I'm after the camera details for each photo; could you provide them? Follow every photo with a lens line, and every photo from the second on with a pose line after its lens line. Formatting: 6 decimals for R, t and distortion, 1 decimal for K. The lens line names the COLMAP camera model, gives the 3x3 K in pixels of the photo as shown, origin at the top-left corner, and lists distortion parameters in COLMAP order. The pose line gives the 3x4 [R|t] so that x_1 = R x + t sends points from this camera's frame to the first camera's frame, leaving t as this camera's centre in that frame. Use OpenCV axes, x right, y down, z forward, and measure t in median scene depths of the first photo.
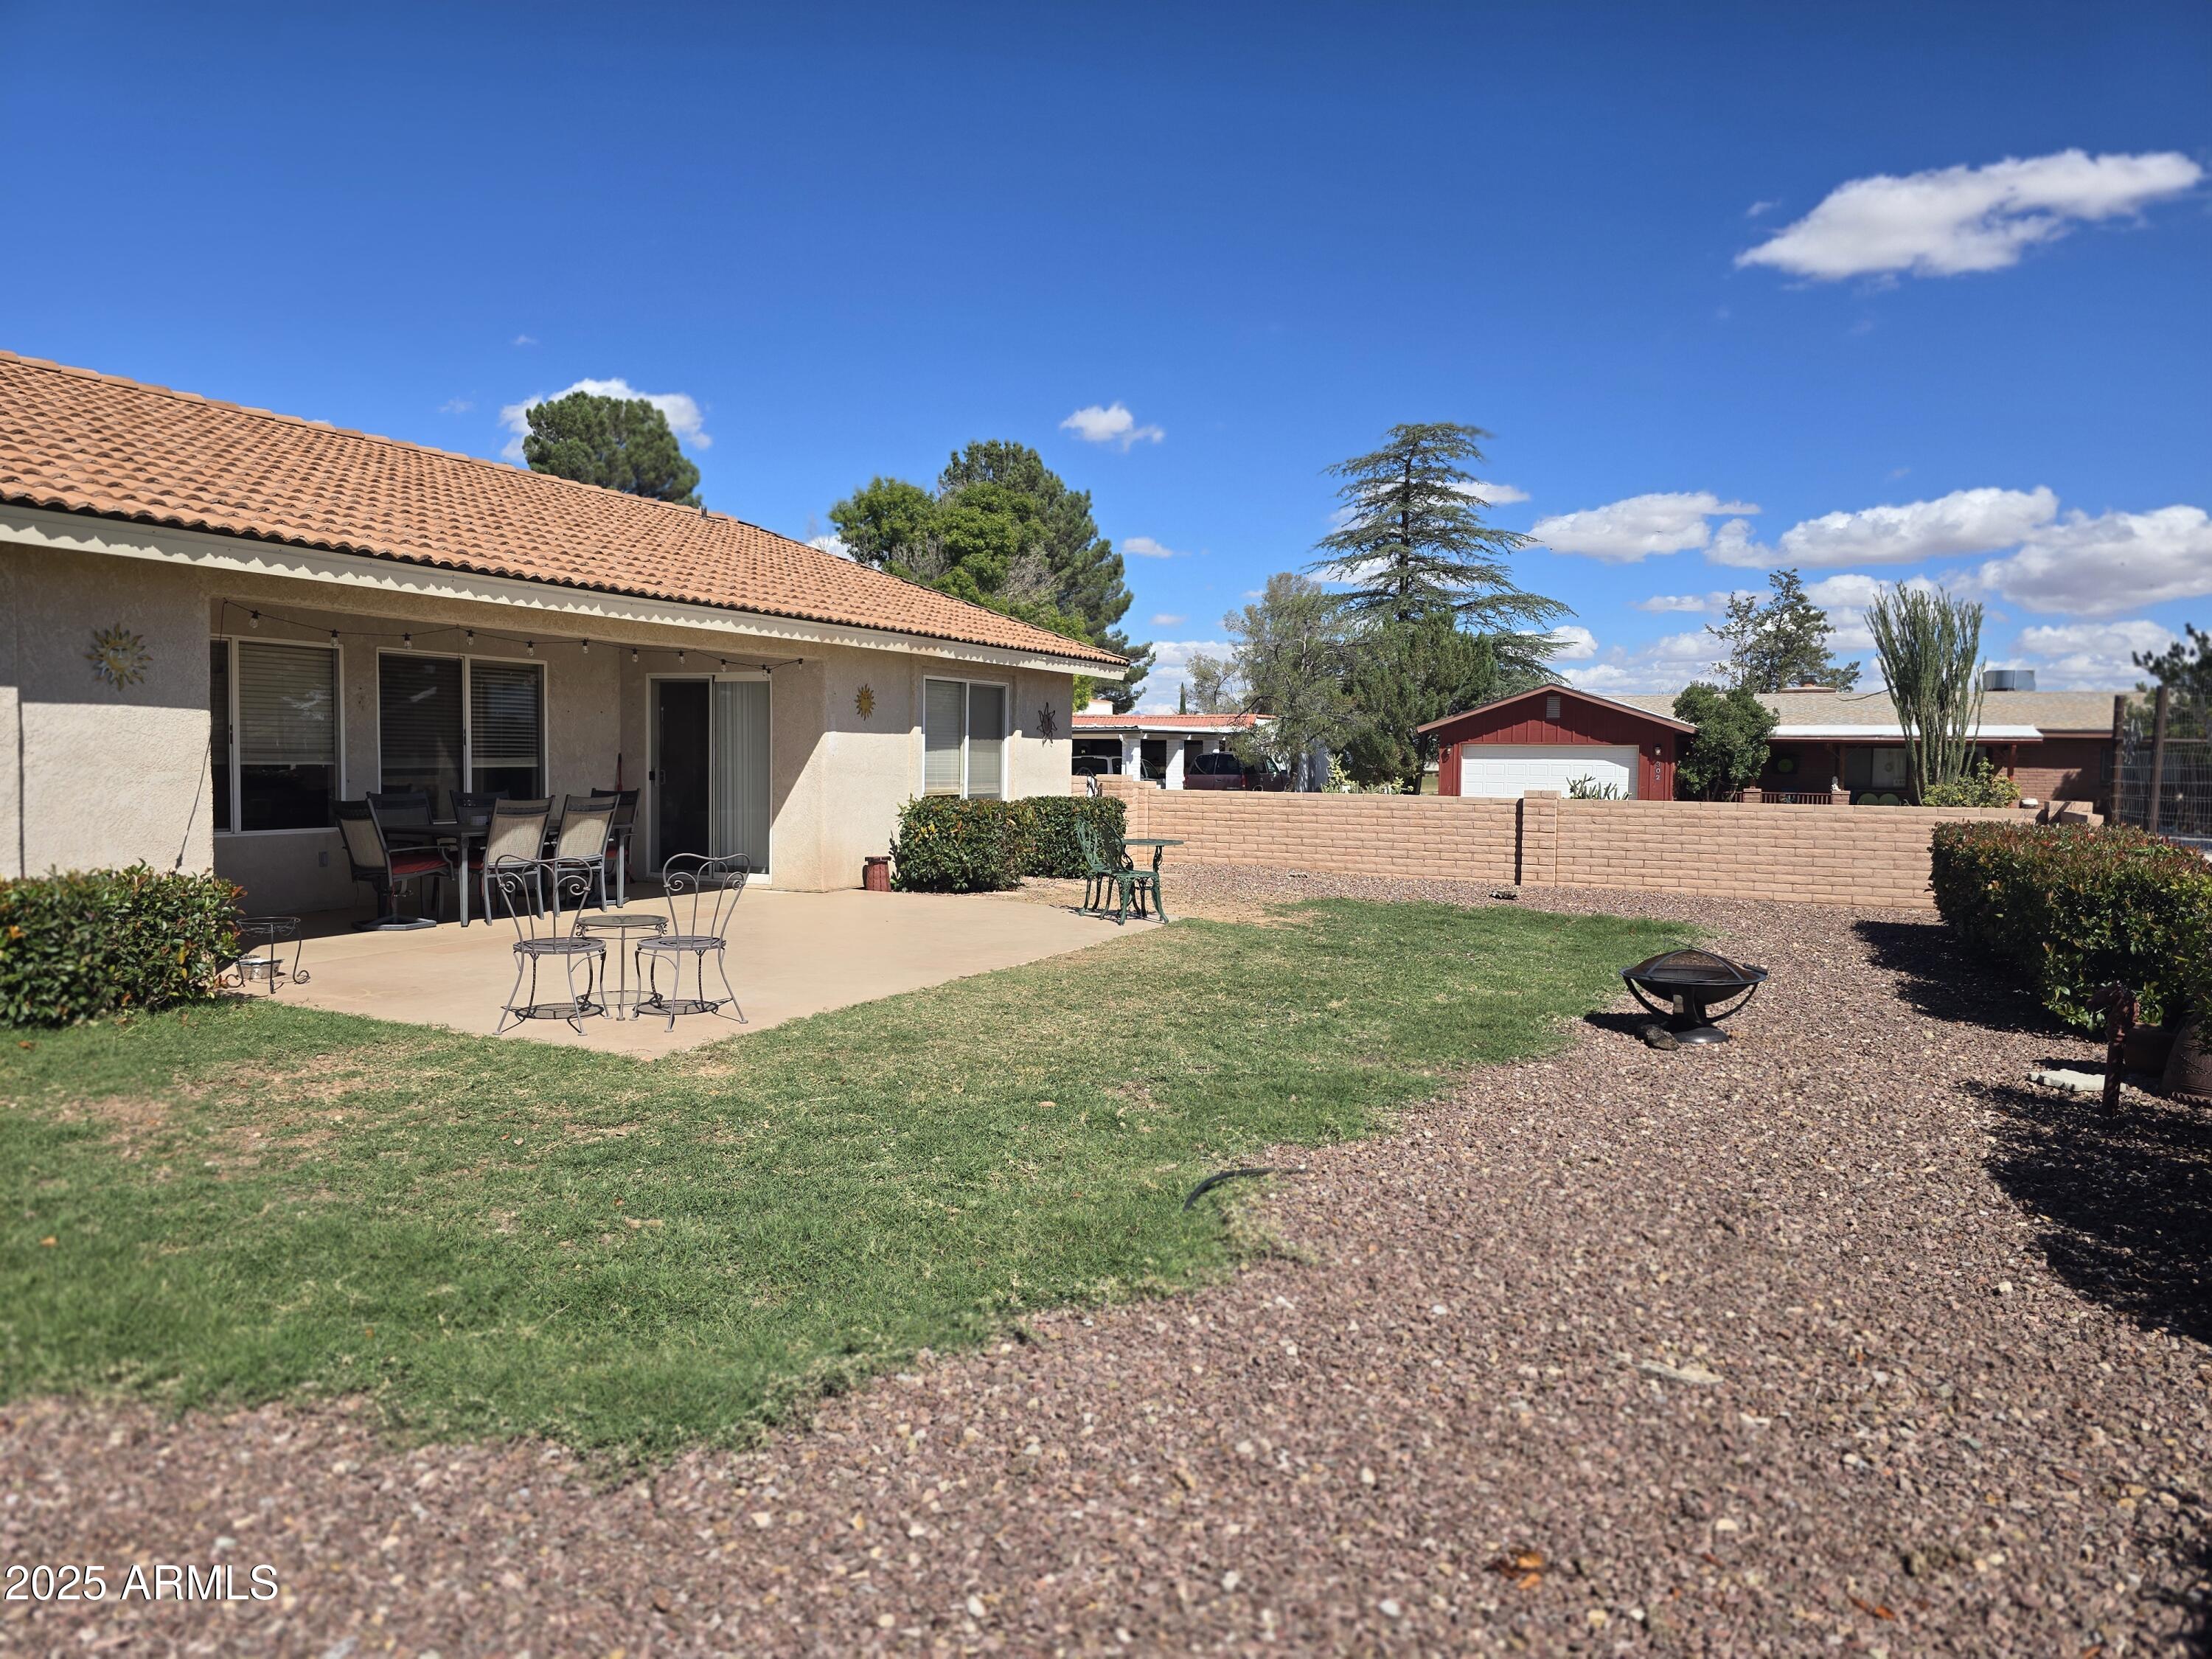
lens RADIAL K [[1470.1, 0, 1110.3], [0, 1470.1, 820.2], [0, 0, 1]] dist [0.076105, -0.068449]
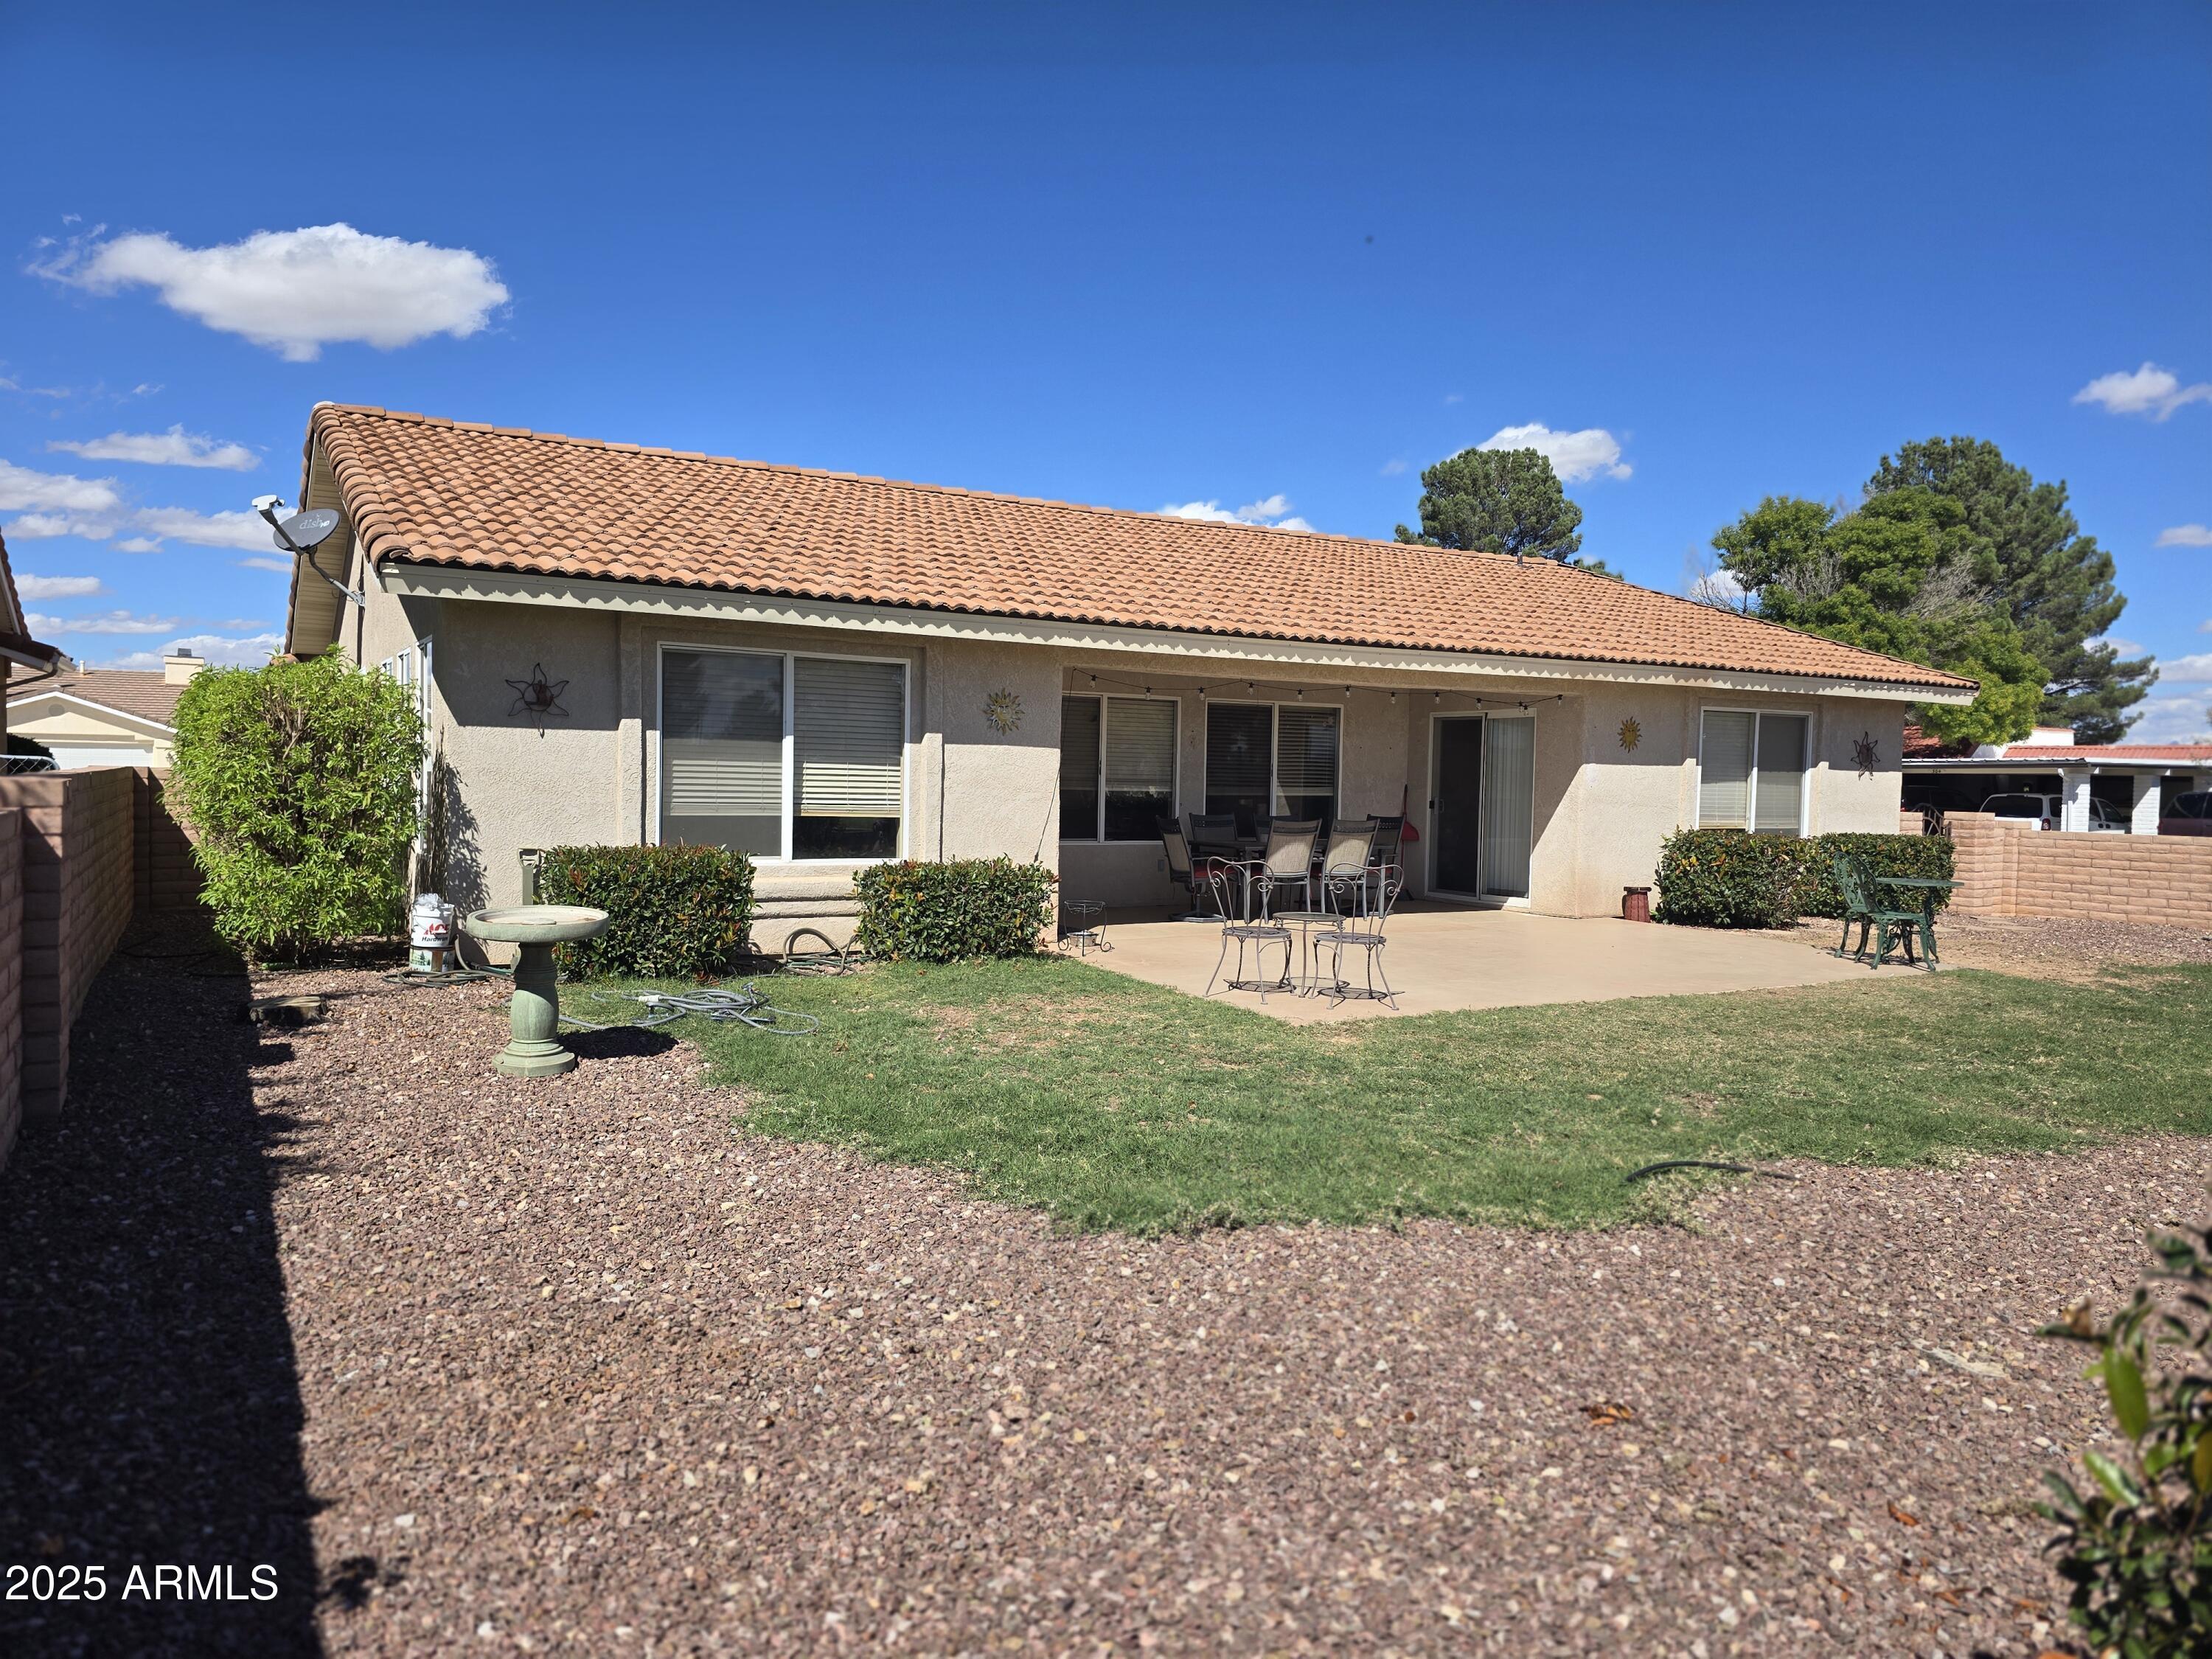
lens RADIAL K [[1470.1, 0, 1111.4], [0, 1470.1, 830.3], [0, 0, 1]] dist [0.076105, -0.068449]
pose [[0.828171, 0.022725, -0.560014, 0.136085], [-0.033022, 0.999420, -0.008278, 0.007638], [0.559502, 0.025348, 0.828442, -0.061629]]
